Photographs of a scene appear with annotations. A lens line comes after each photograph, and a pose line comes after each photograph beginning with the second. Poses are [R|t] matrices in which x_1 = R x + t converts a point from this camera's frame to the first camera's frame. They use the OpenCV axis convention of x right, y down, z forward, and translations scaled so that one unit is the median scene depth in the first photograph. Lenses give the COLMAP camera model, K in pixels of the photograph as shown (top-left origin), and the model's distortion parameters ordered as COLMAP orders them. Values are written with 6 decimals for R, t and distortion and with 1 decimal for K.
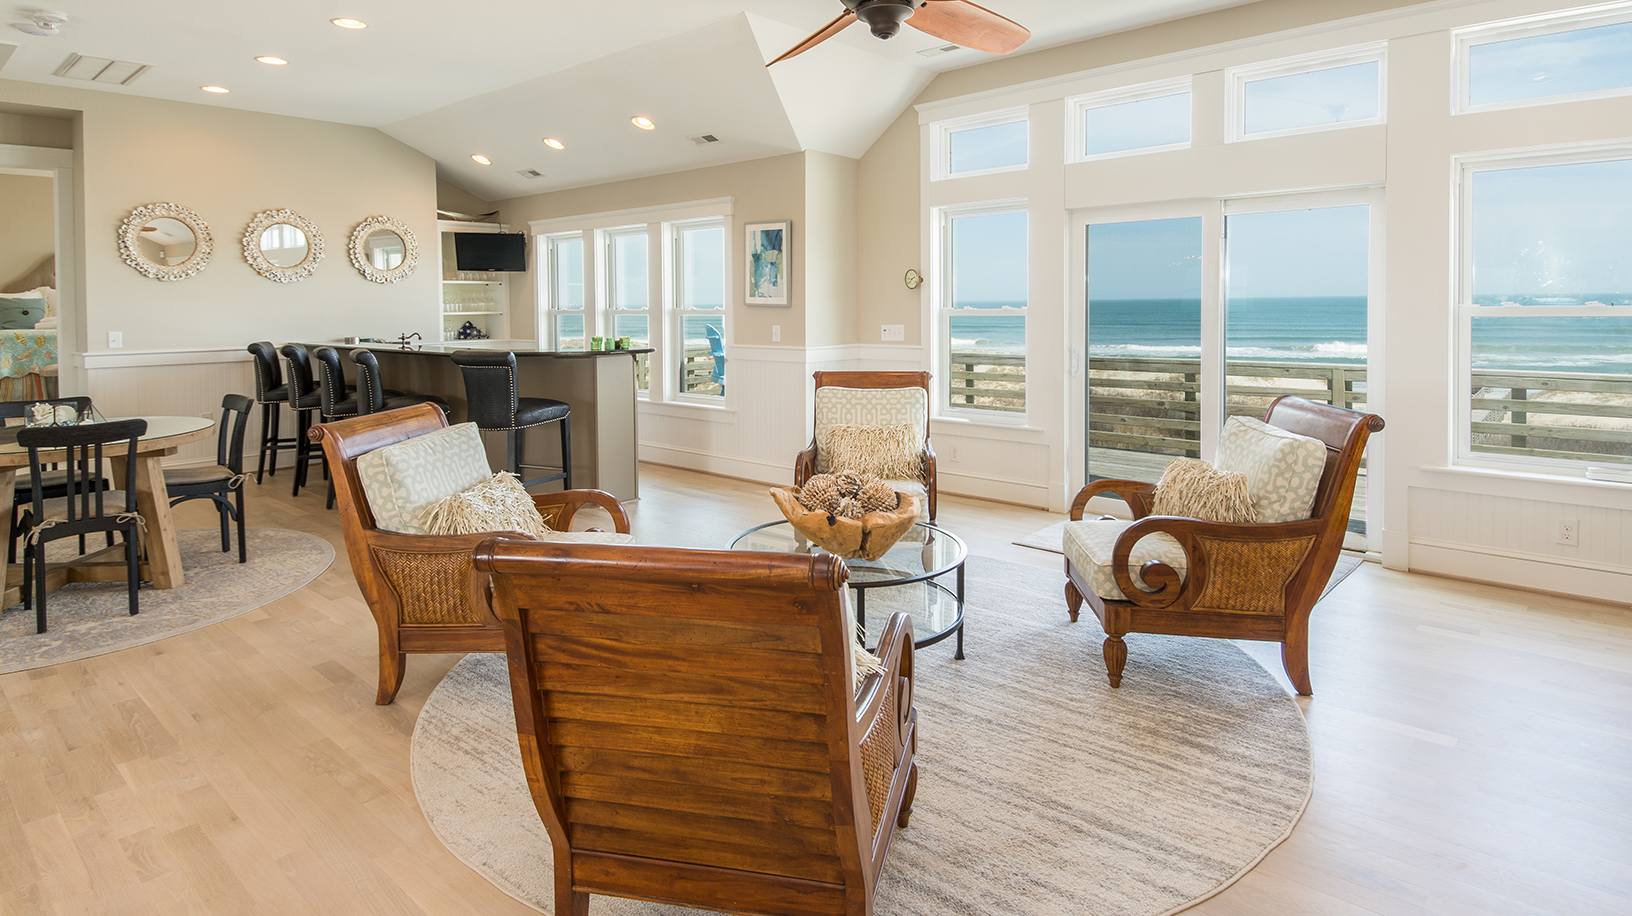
lens RADIAL K [[884.3, 0, 822.0], [0, 884.3, 467.6], [0, 0, 1]] dist [0.046068, -0.020646]
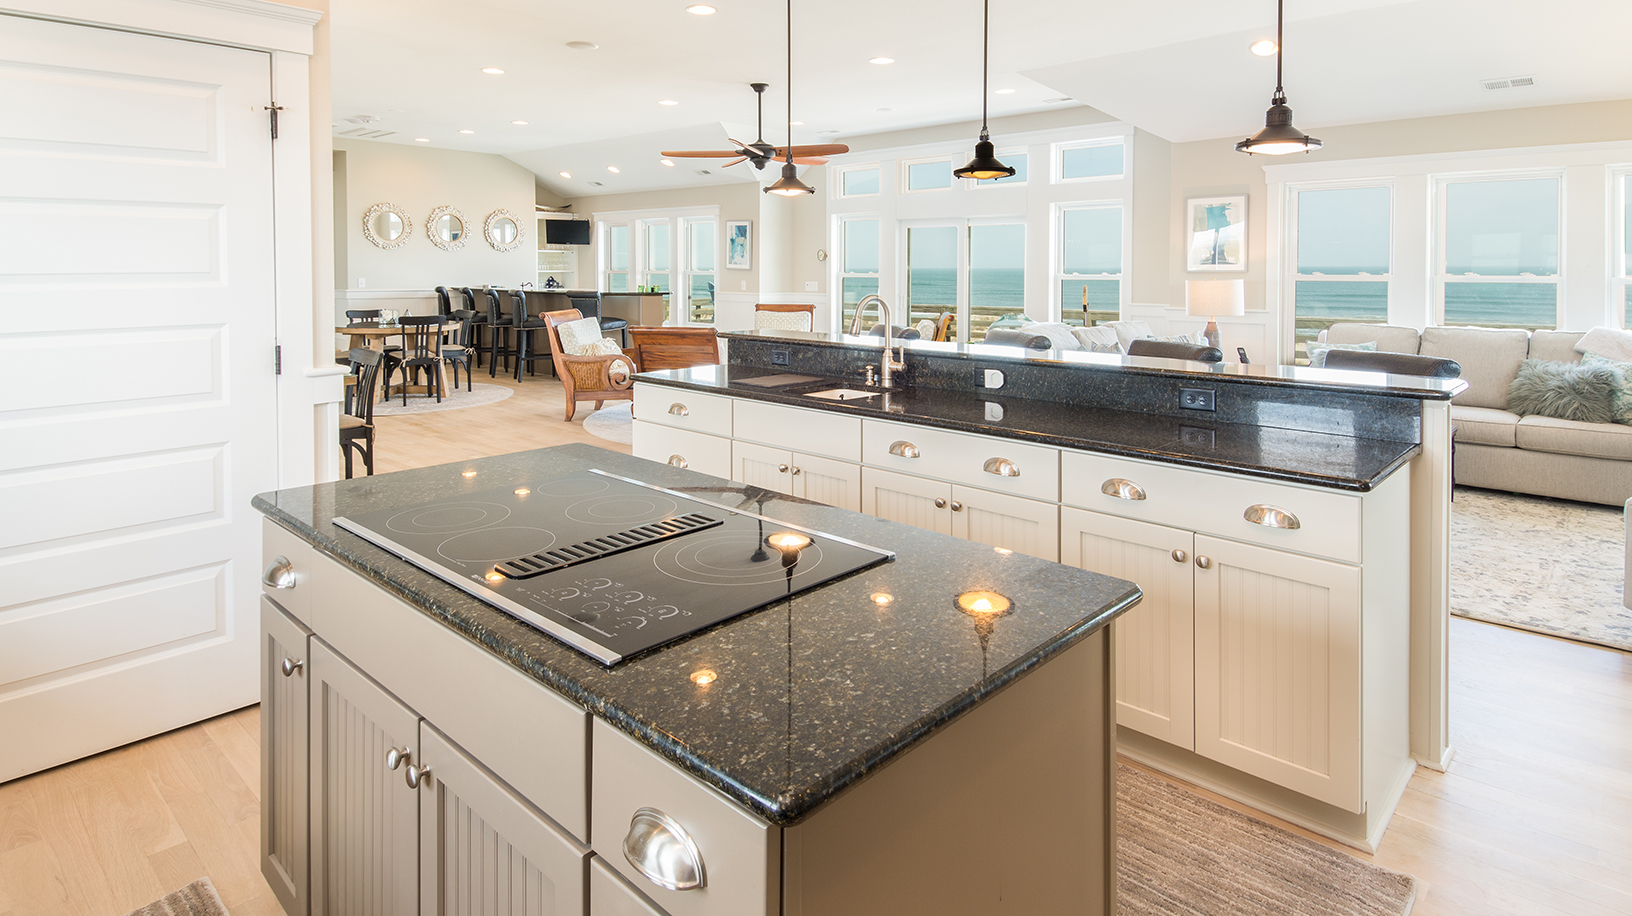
lens RADIAL K [[884.3, 0, 817.3], [0, 884.3, 426.8], [0, 0, 1]] dist [0.046068, -0.020646]
pose [[0.999691, 0.017994, -0.017151, 0.121825], [-0.018103, 0.999817, -0.006231, 0.126364], [0.017035, 0.006539, 0.999834, -0.686478]]
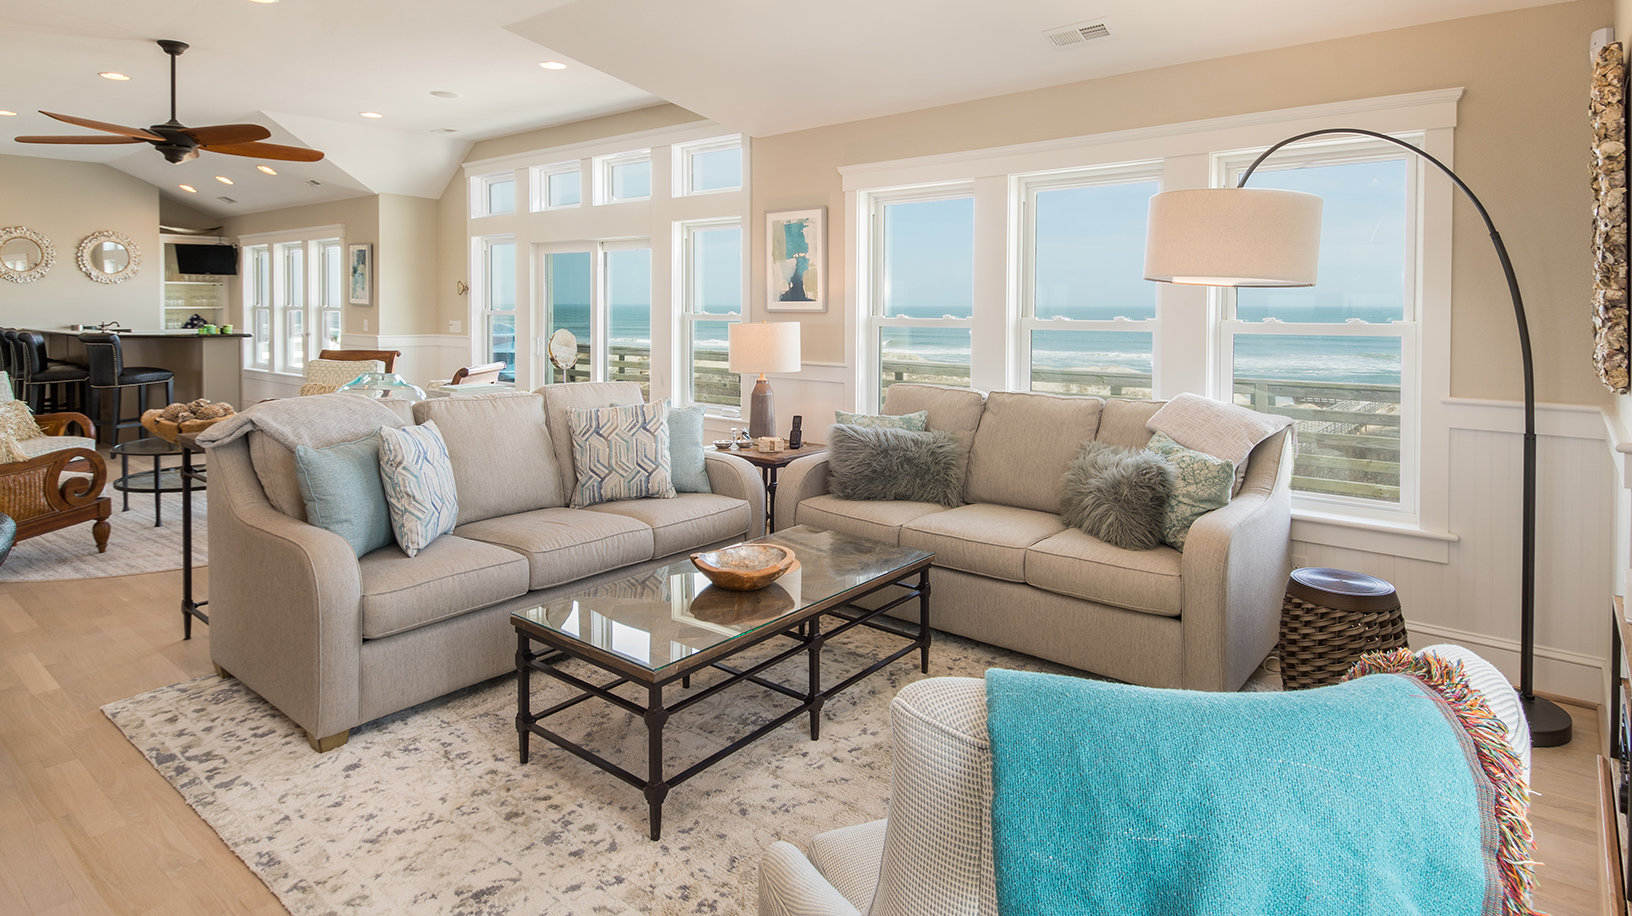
lens RADIAL K [[884.3, 0, 820.0], [0, 884.3, 470.6], [0, 0, 1]] dist [0.046068, -0.020646]
pose [[0.999432, 0.007127, 0.032943, 0.581673], [-0.007148, 0.999974, 0.000515, 0.064751], [-0.032939, -0.000750, 0.999457, -0.390587]]
